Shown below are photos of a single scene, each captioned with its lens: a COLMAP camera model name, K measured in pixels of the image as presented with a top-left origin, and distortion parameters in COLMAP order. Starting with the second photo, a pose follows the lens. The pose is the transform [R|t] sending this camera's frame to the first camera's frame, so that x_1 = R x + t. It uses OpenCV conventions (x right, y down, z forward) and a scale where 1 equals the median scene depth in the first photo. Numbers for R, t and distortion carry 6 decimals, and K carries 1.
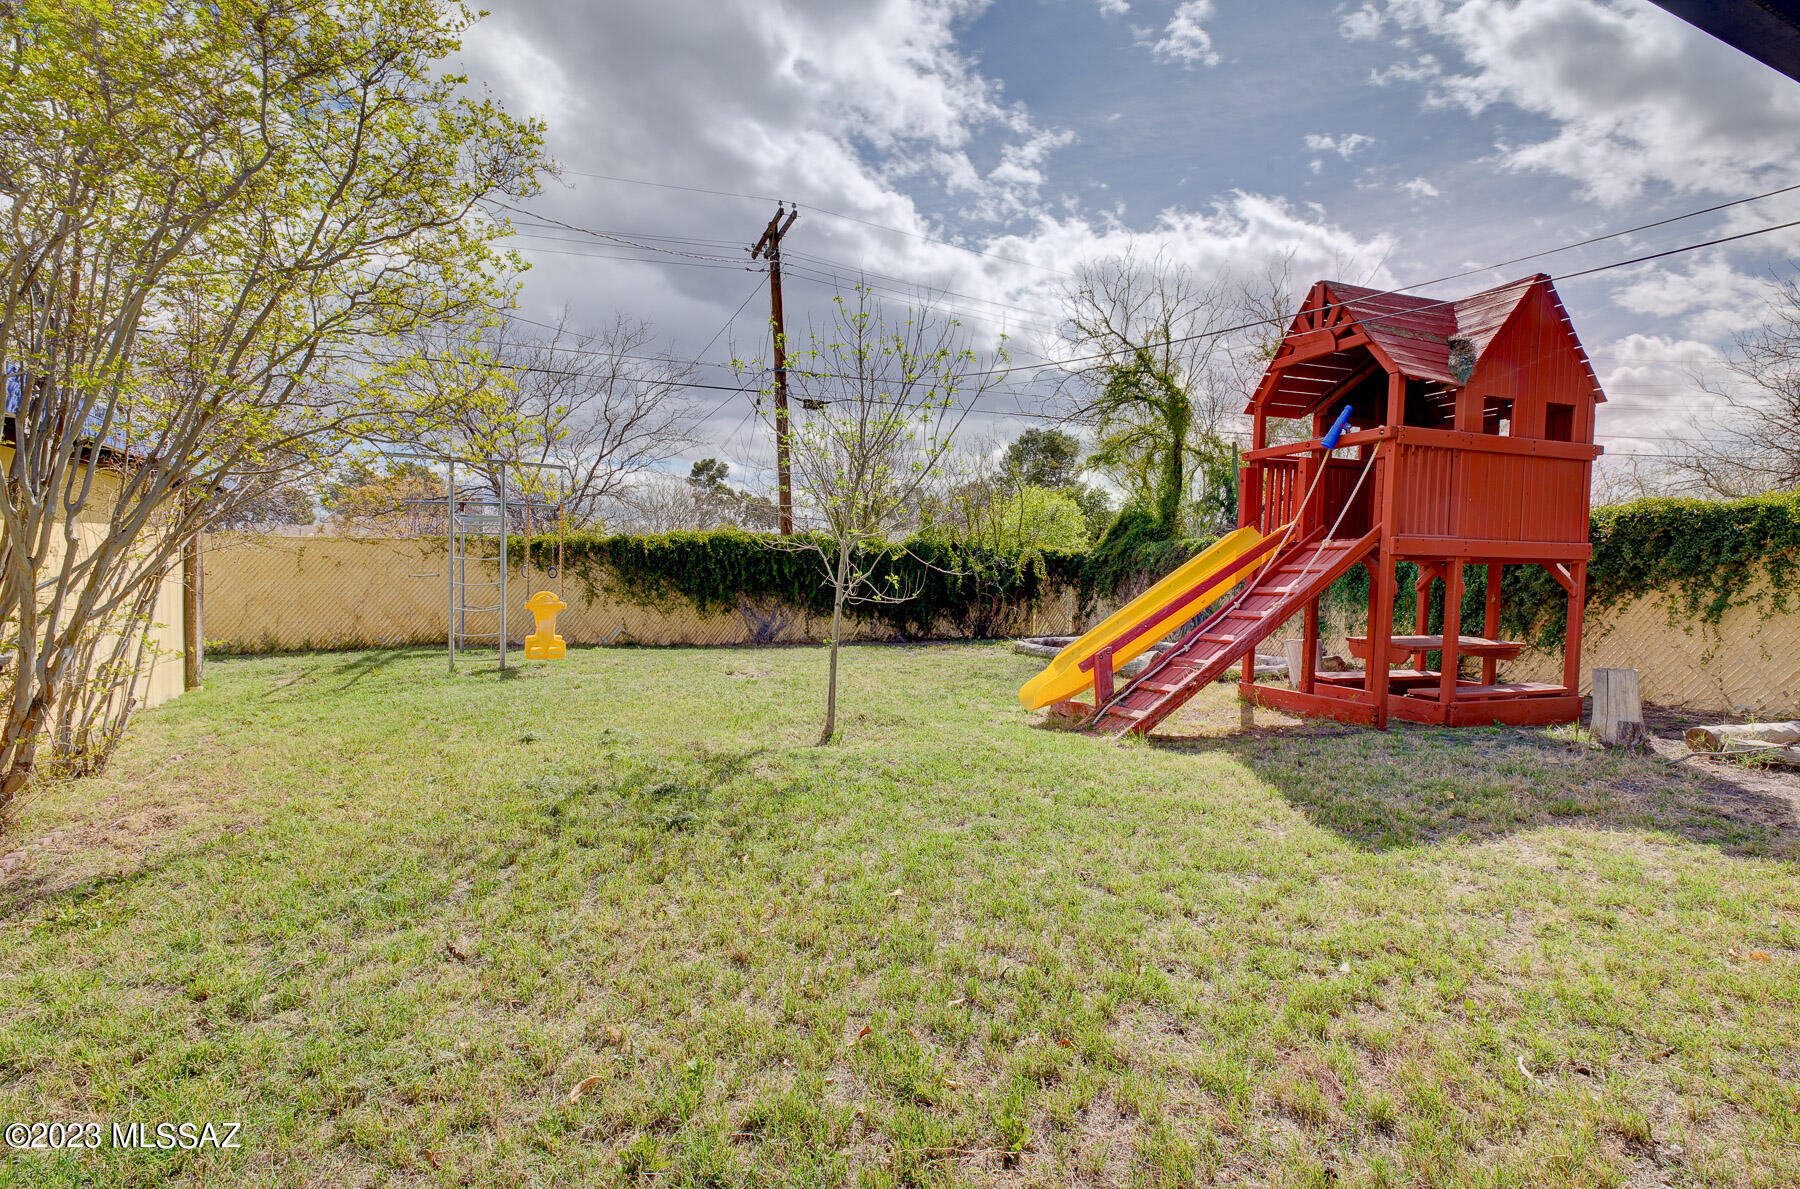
lens RADIAL K [[864.5, 0, 905.8], [0, 864.5, 582.9], [0, 0, 1]] dist [0.000429, 0.003529]
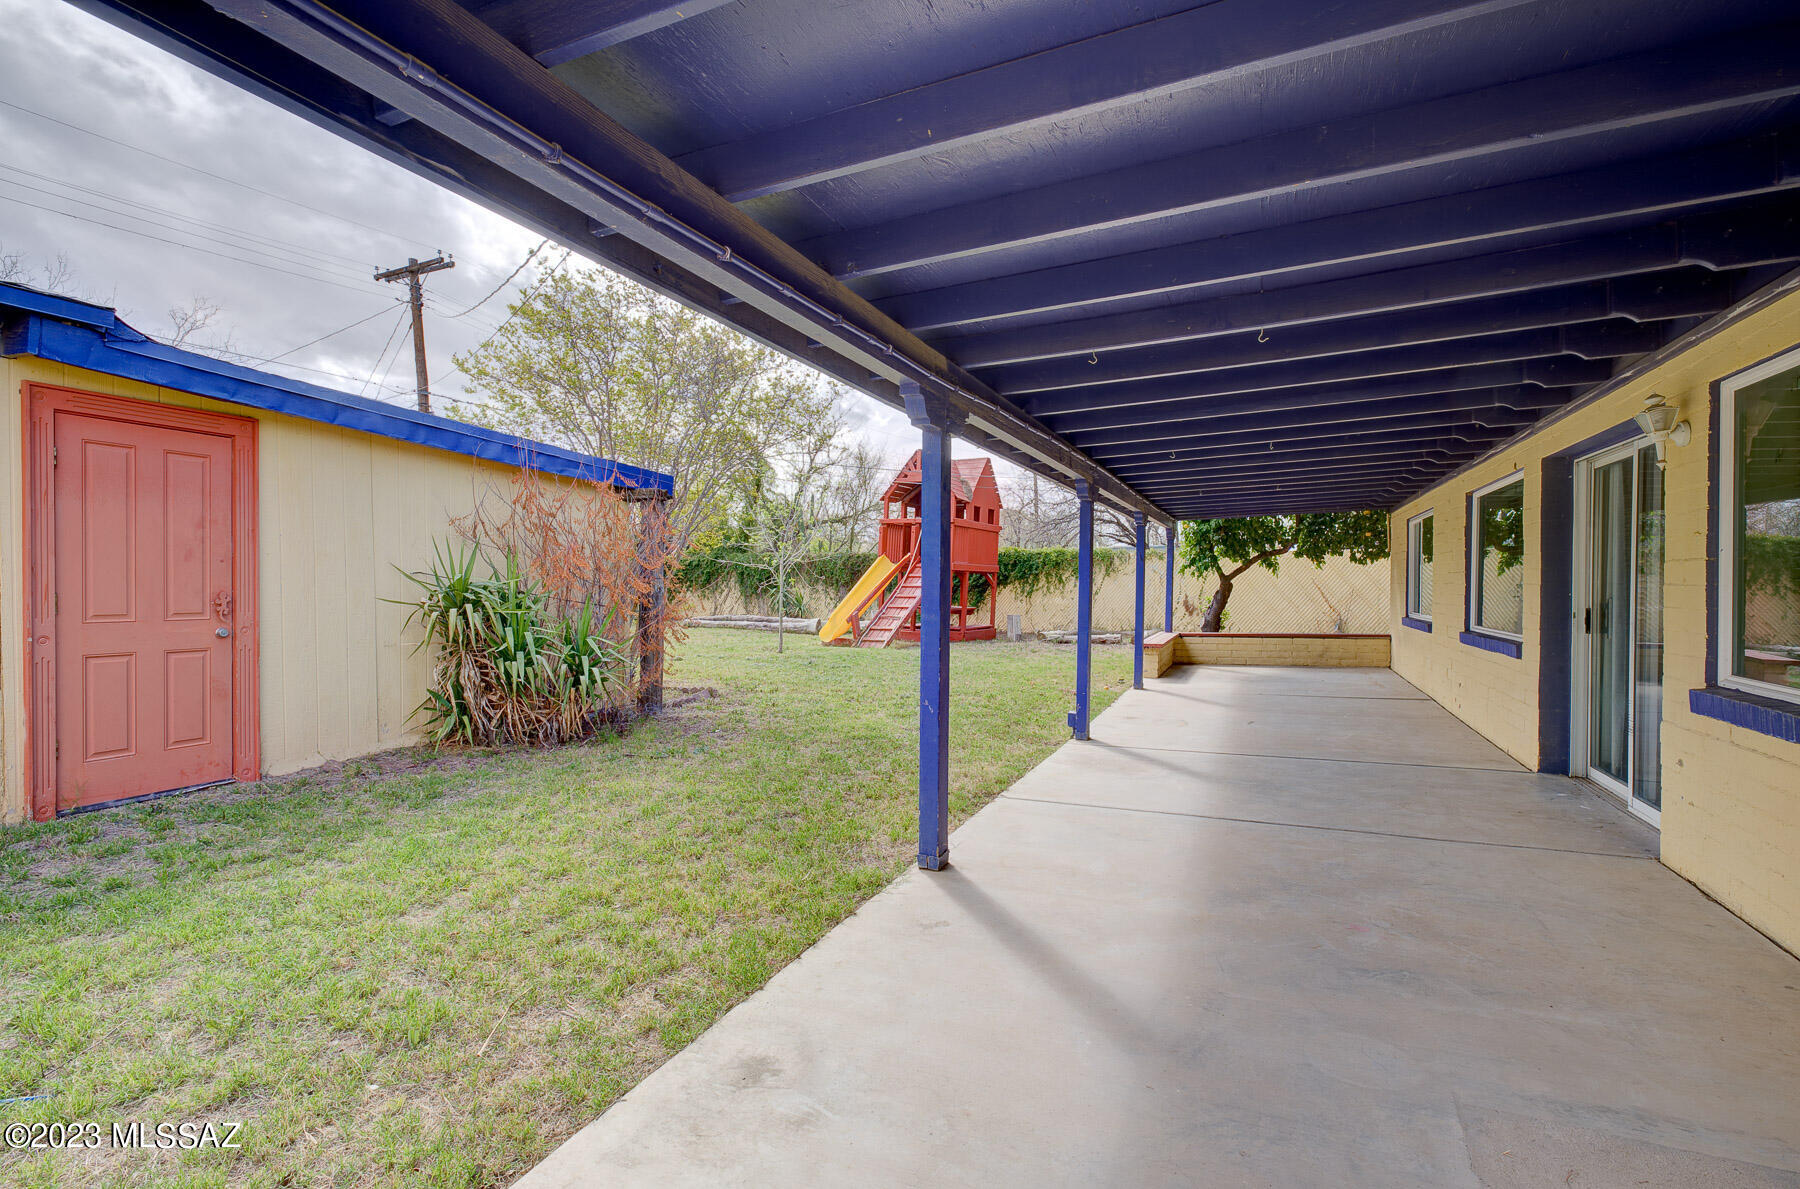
lens RADIAL K [[864.5, 0, 899.1], [0, 864.5, 592.5], [0, 0, 1]] dist [0.000429, 0.003529]
pose [[0.751951, -0.007250, 0.659179, -0.517751], [-0.004995, 0.999848, 0.016694, -0.004785], [-0.659200, -0.015845, 0.751801, -0.330723]]
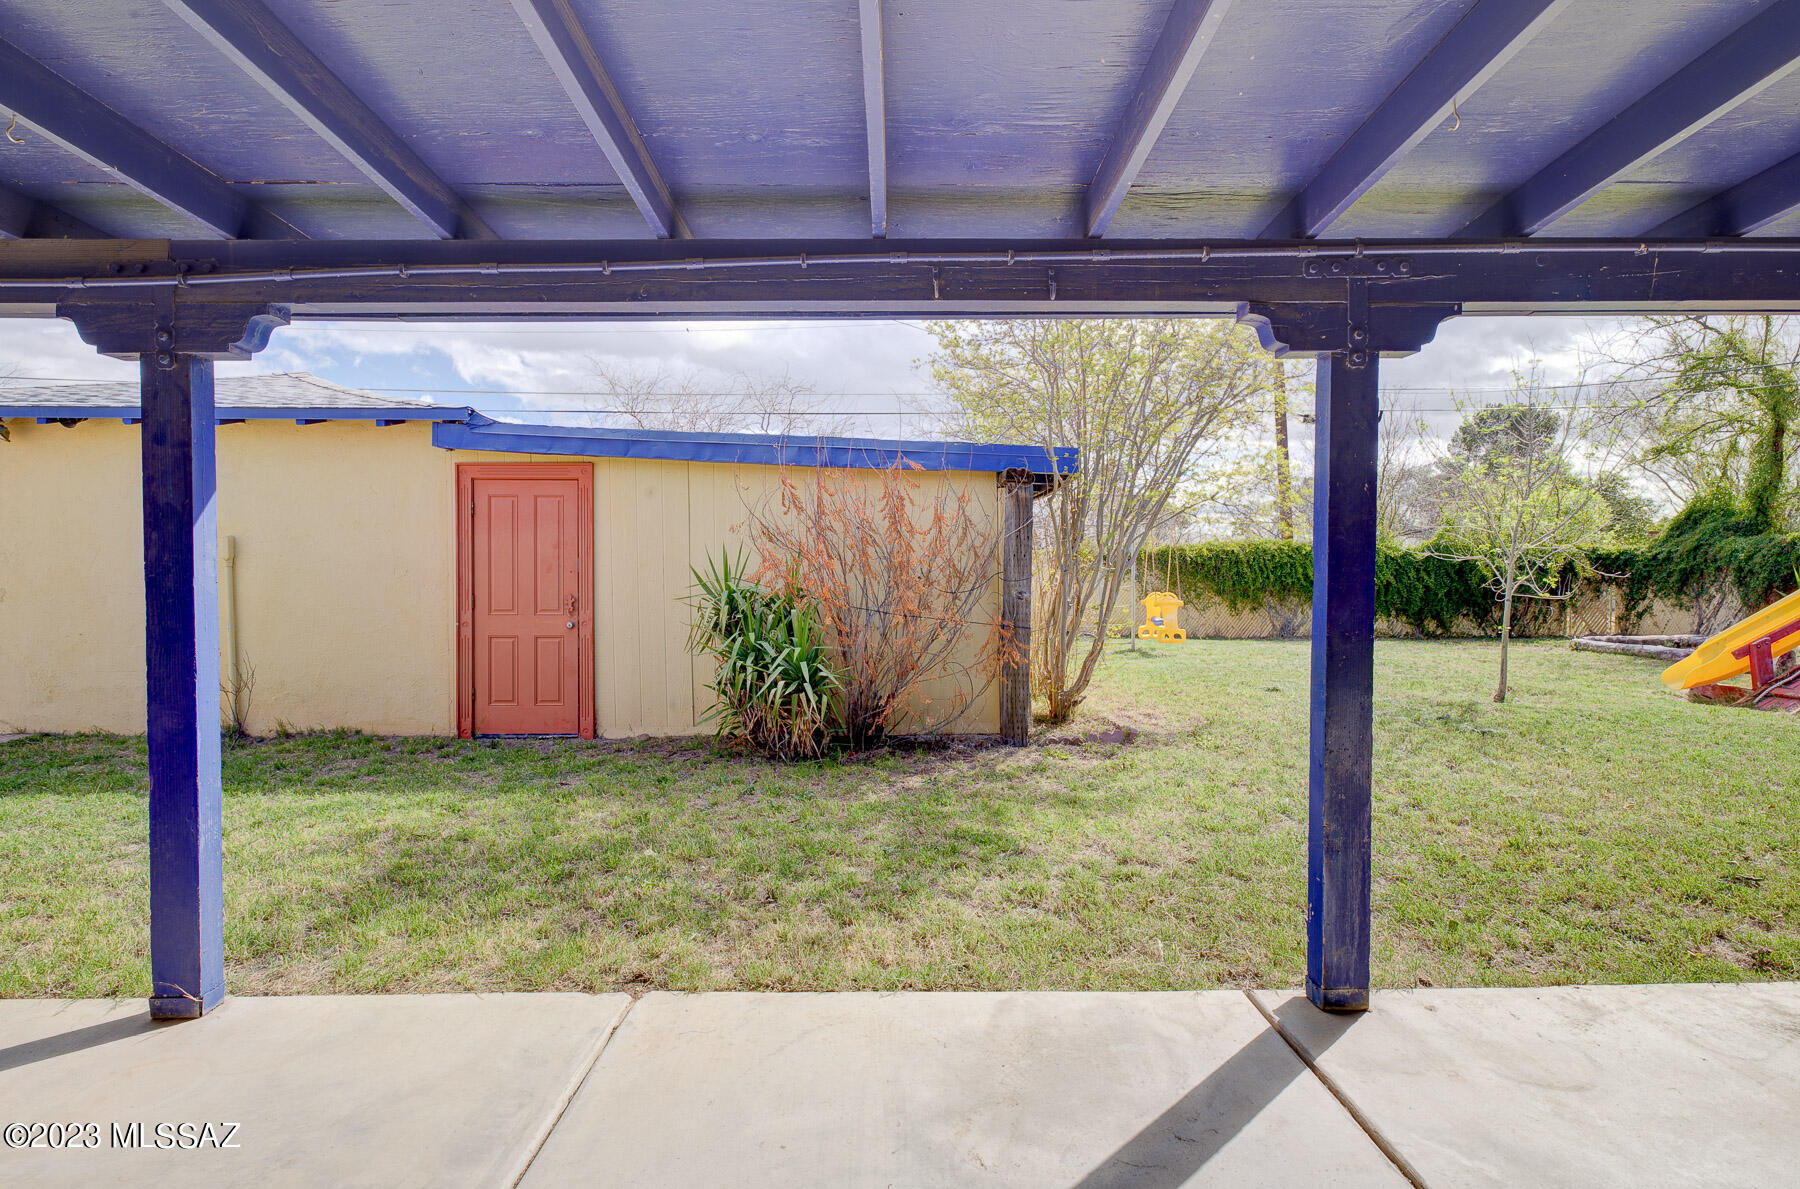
lens RADIAL K [[864.5, 0, 891.2], [0, 864.5, 594.7], [0, 0, 1]] dist [0.000429, 0.003529]
pose [[0.904790, -0.002944, -0.425847, -0.149916], [0.007792, 0.999923, 0.009643, -0.001238], [0.425786, -0.012043, 0.904744, -0.245529]]
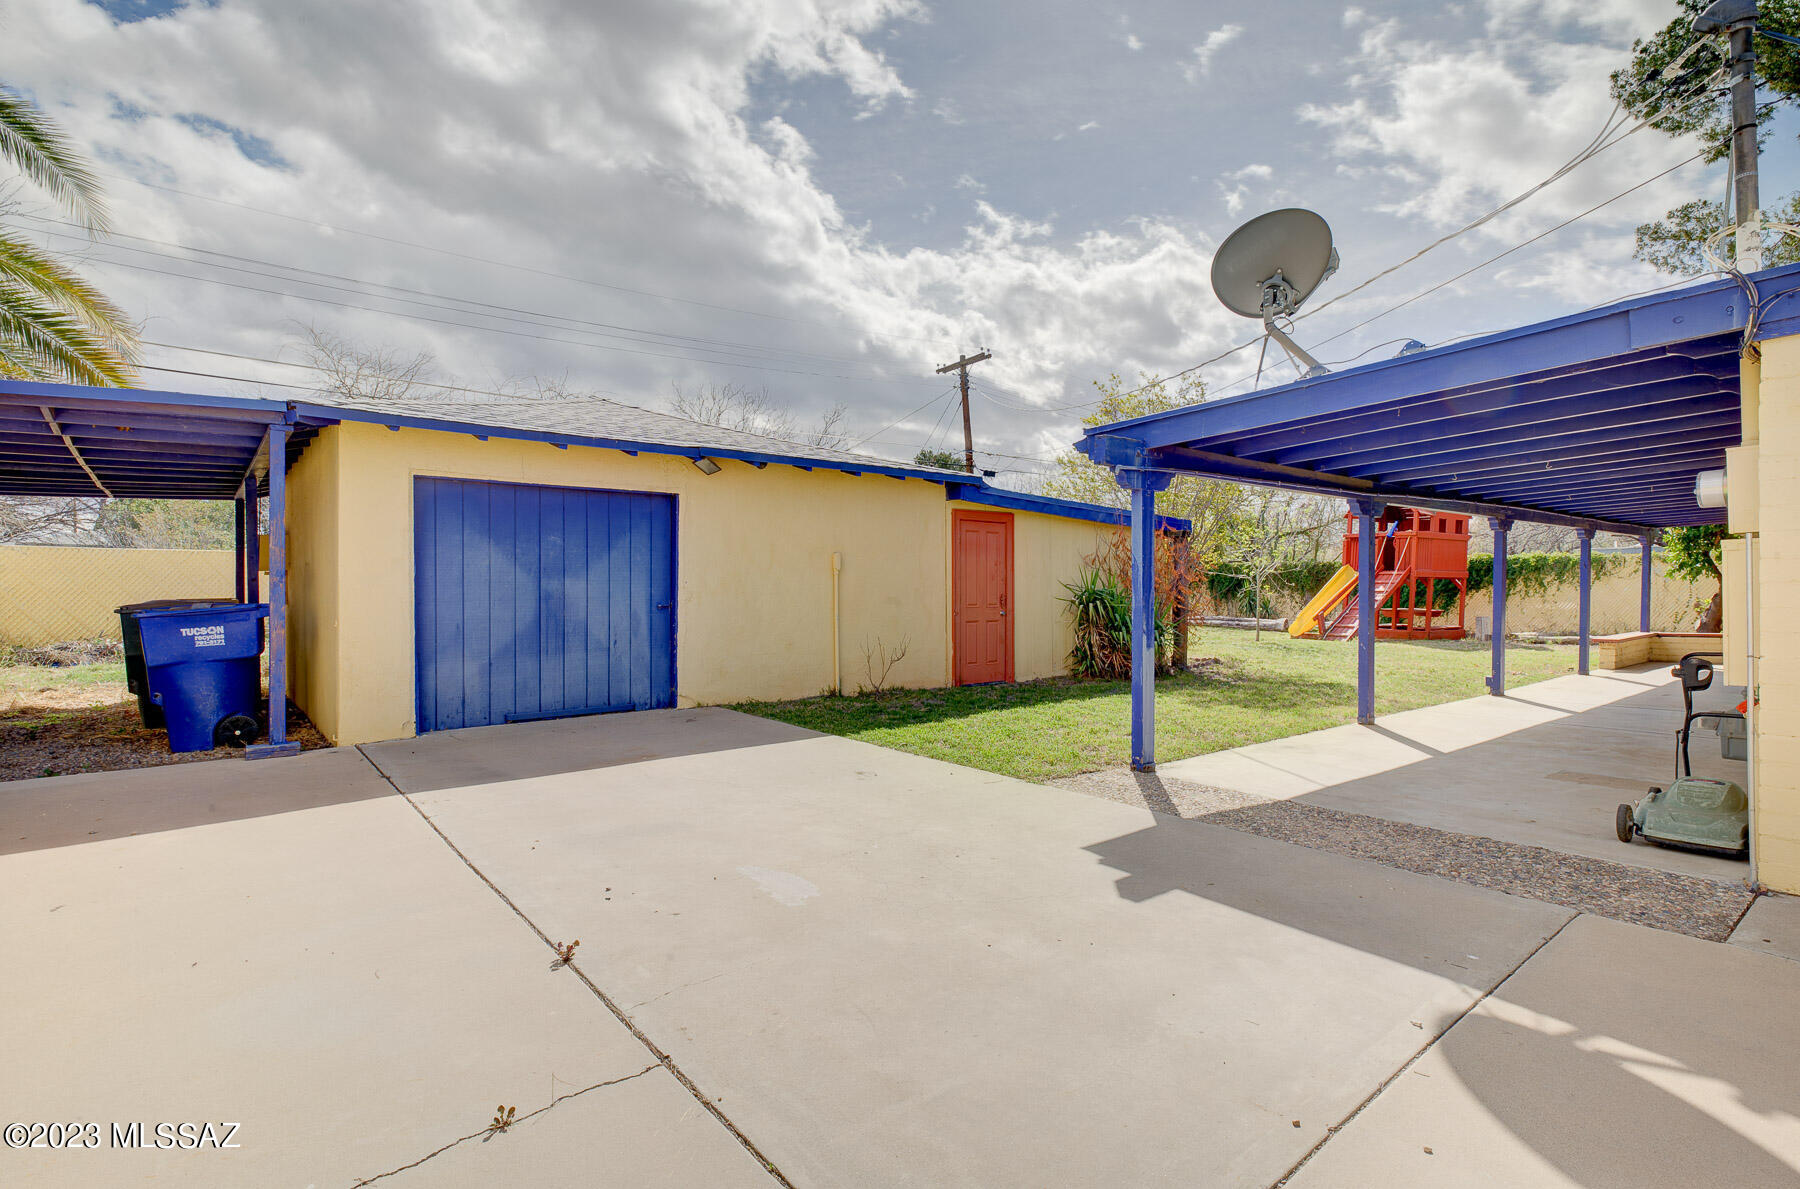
lens RADIAL K [[864.5, 0, 901.1], [0, 864.5, 586.9], [0, 0, 1]] dist [0.000429, 0.003529]
pose [[0.975785, -0.004302, 0.218688, -0.736675], [0.003576, 0.999987, 0.003715, -0.007642], [-0.218701, -0.002843, 0.975788, -0.600515]]
